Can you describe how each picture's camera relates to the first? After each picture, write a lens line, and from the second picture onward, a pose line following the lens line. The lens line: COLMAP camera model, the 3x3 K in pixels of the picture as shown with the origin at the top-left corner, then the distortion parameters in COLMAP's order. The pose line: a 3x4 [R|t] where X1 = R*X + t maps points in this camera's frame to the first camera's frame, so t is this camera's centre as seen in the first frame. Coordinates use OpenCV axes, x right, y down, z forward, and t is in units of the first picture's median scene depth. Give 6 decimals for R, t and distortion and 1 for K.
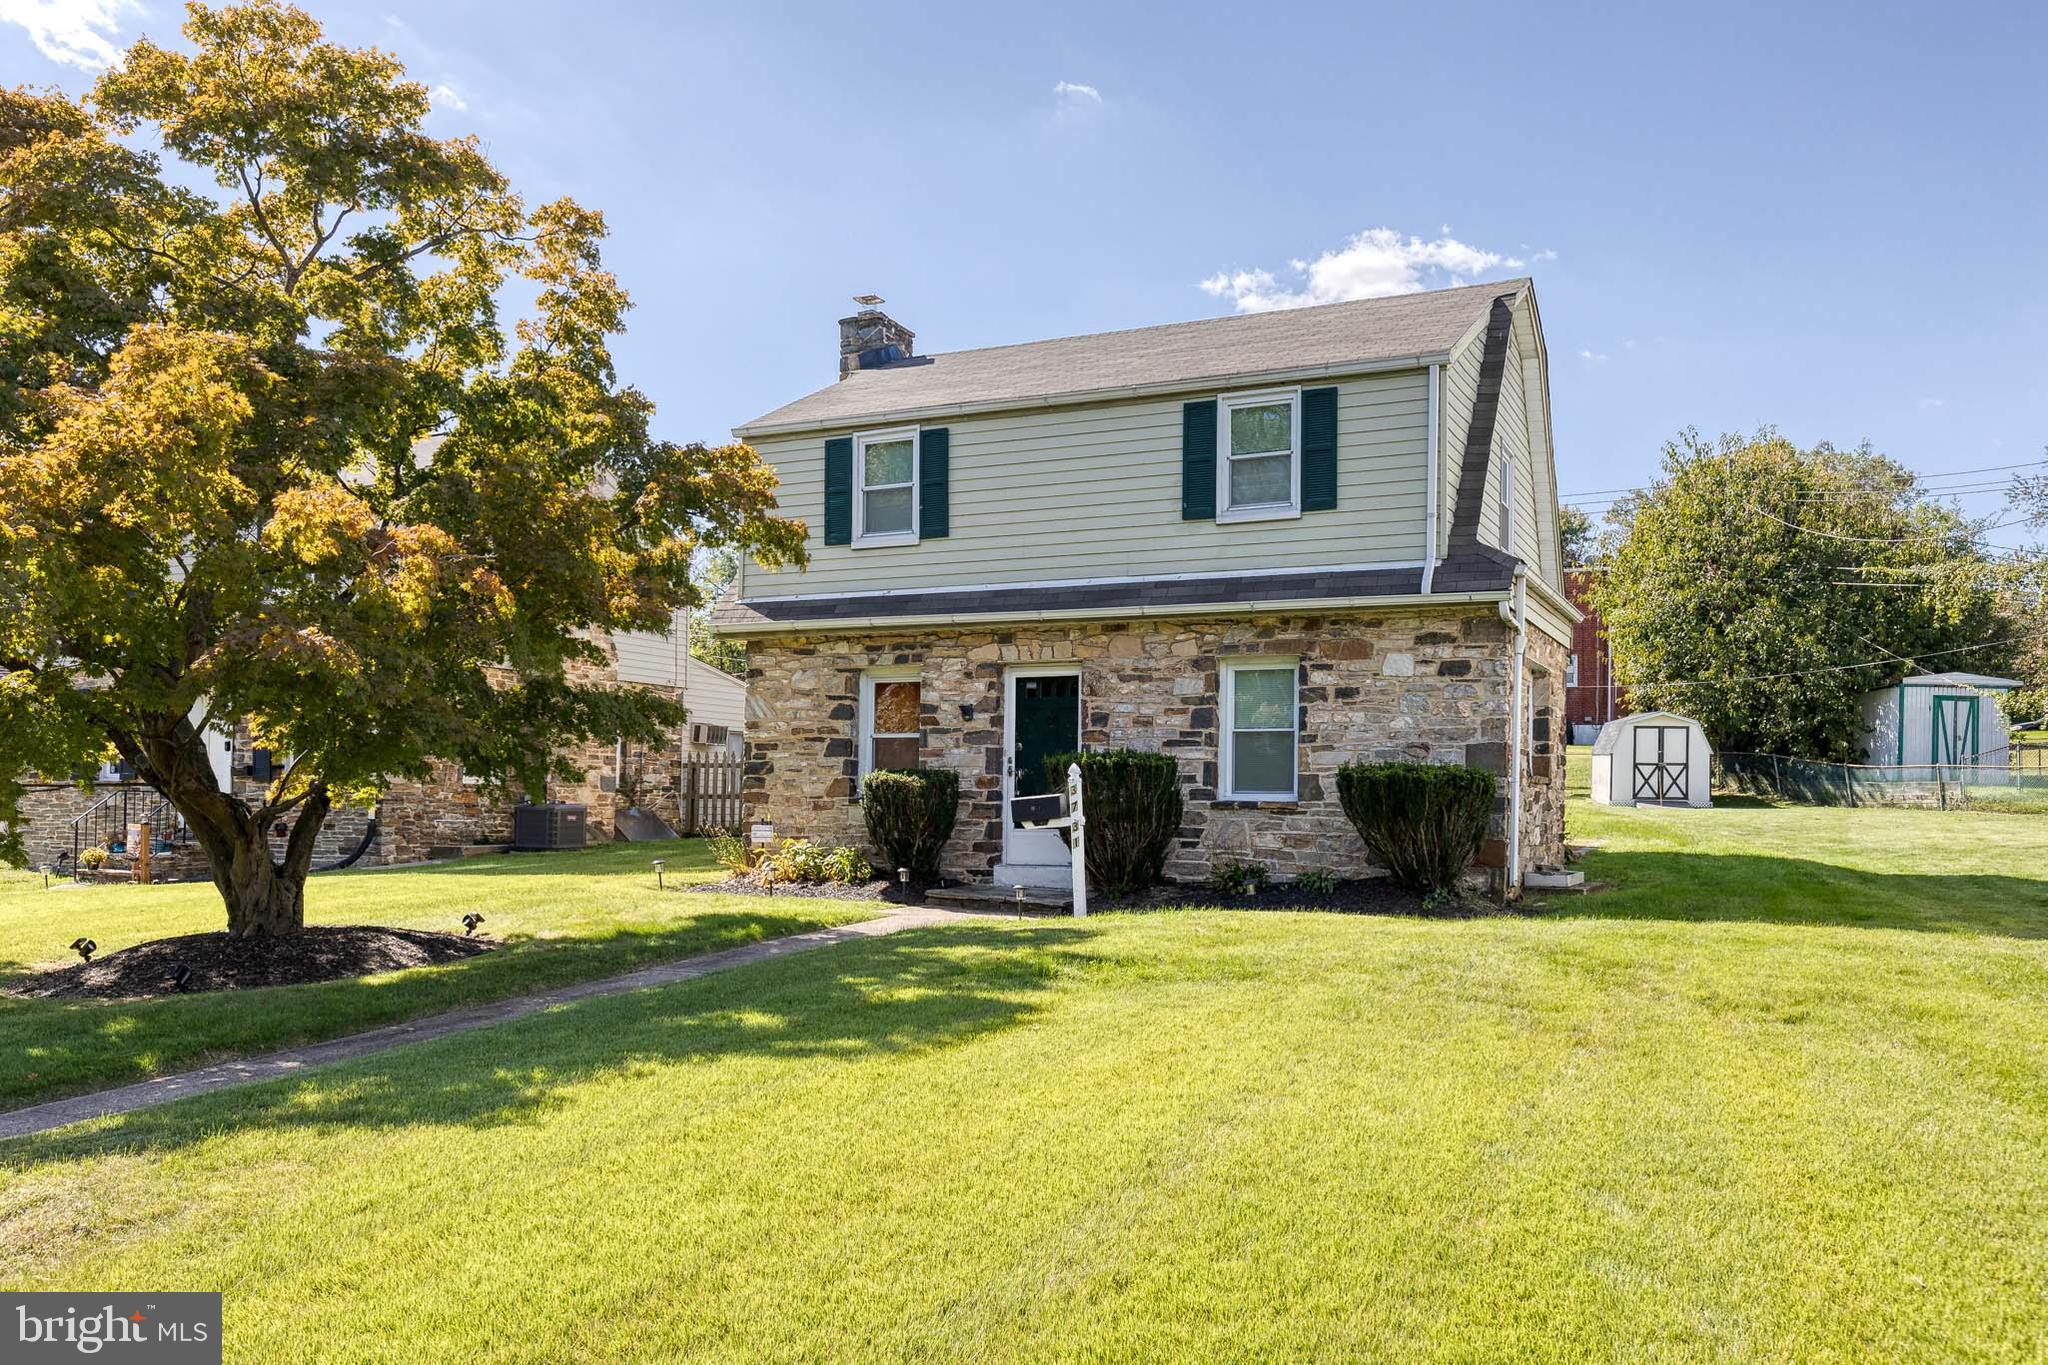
lens RADIAL K [[1571.3, 0, 1022.2], [0, 1571.3, 794.0], [0, 0, 1]] dist [-0.001805, -0.001062]
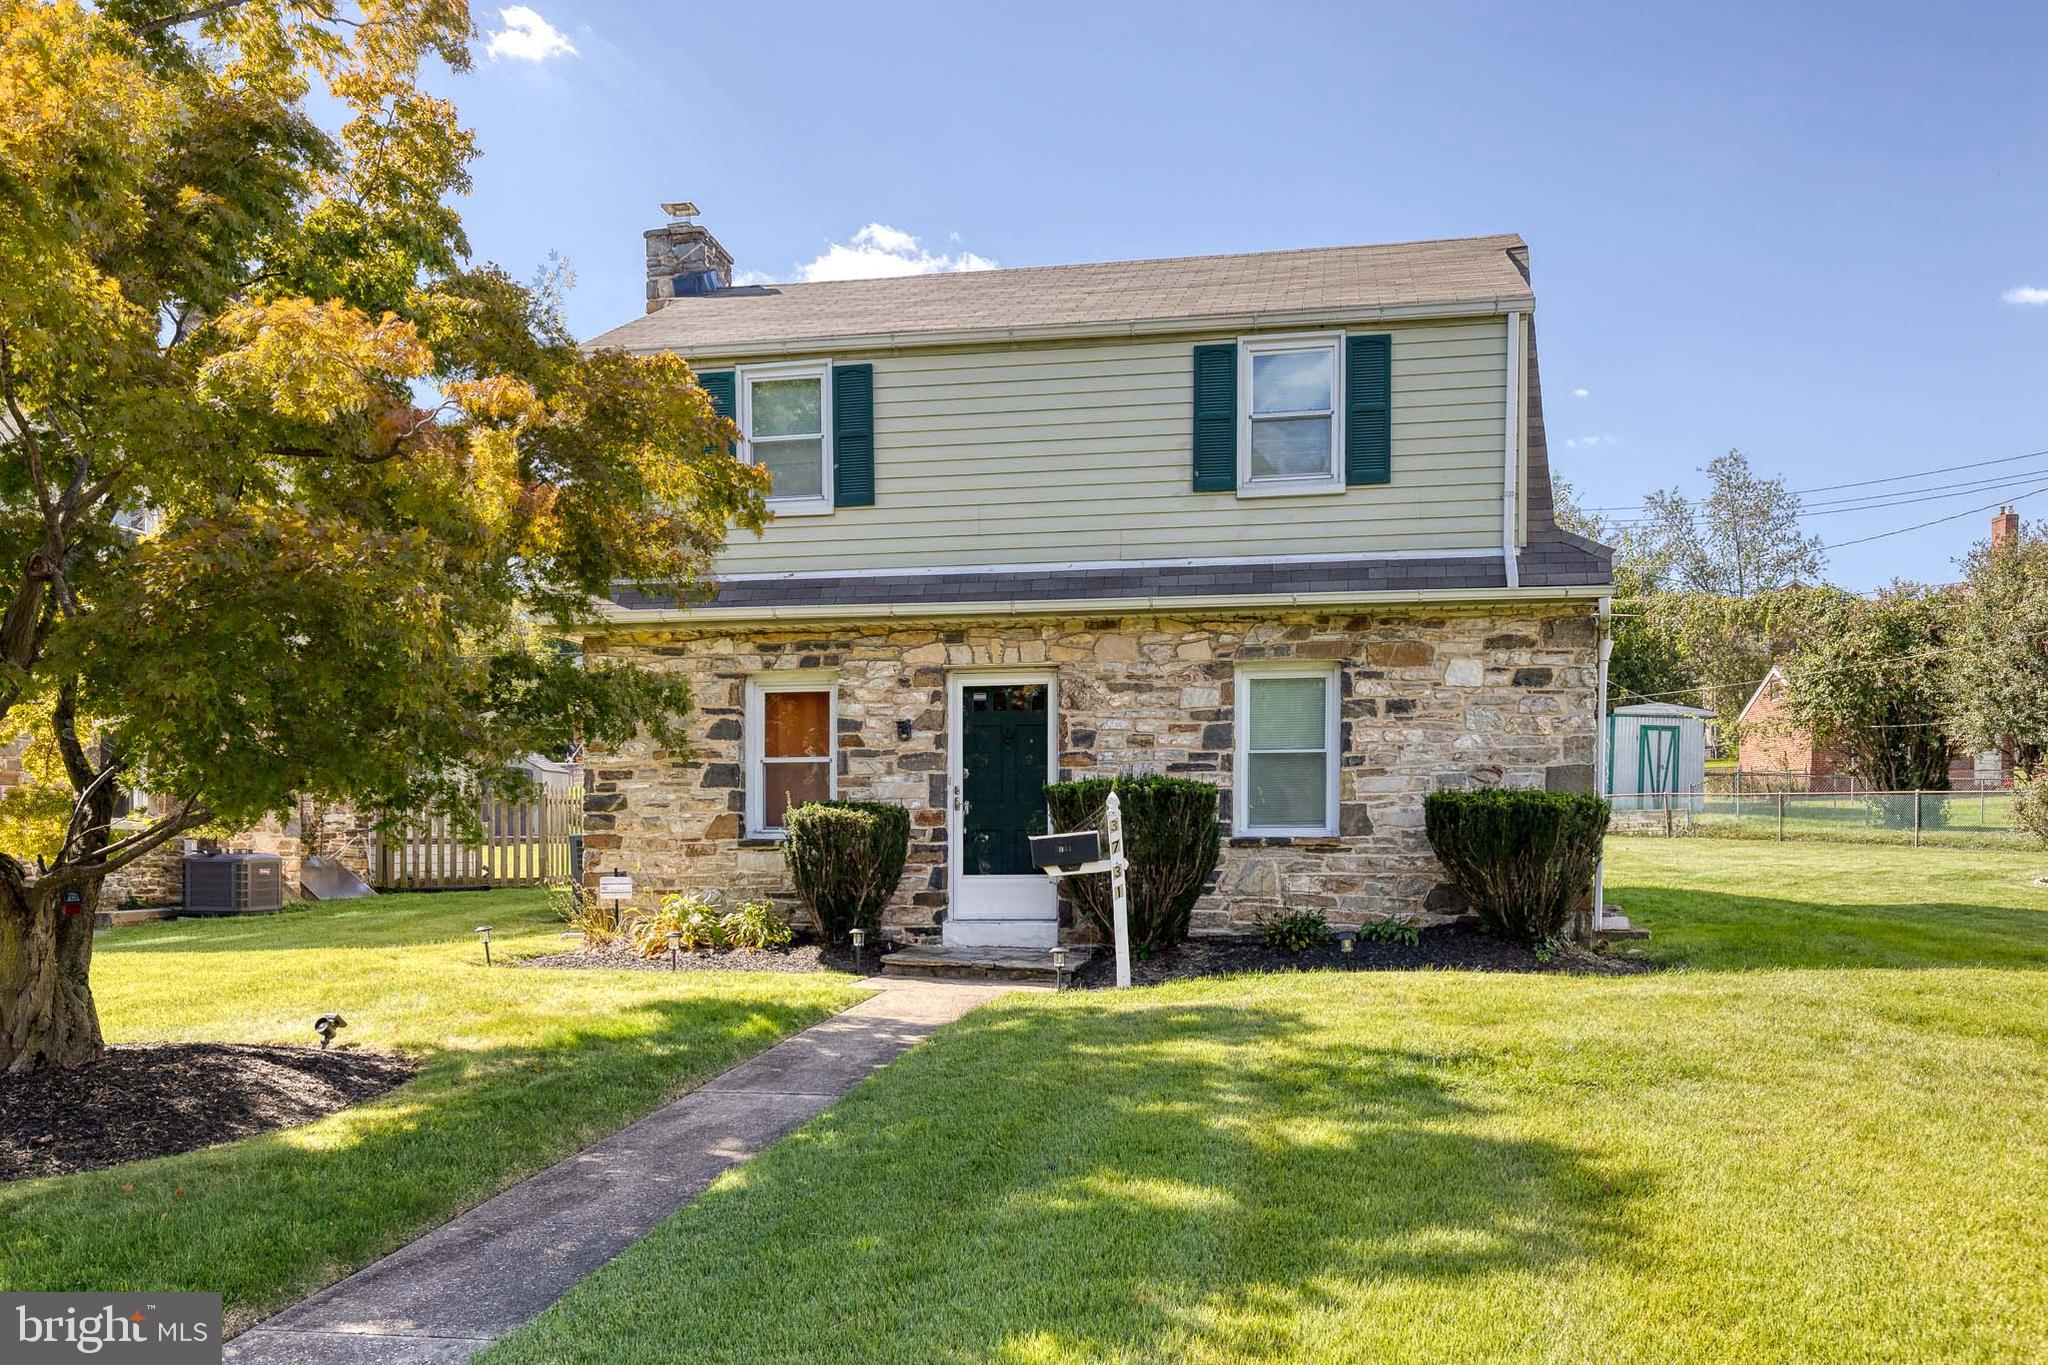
lens RADIAL K [[1618.1, 0, 1027.6], [0, 1618.1, 914.2], [0, 0, 1]] dist [-0.002641, 0.001690]
pose [[0.963961, -0.026040, 0.264765, -0.205104], [0.012533, 0.998538, 0.052579, -0.001299], [-0.265747, -0.047366, 0.962878, 0.204046]]
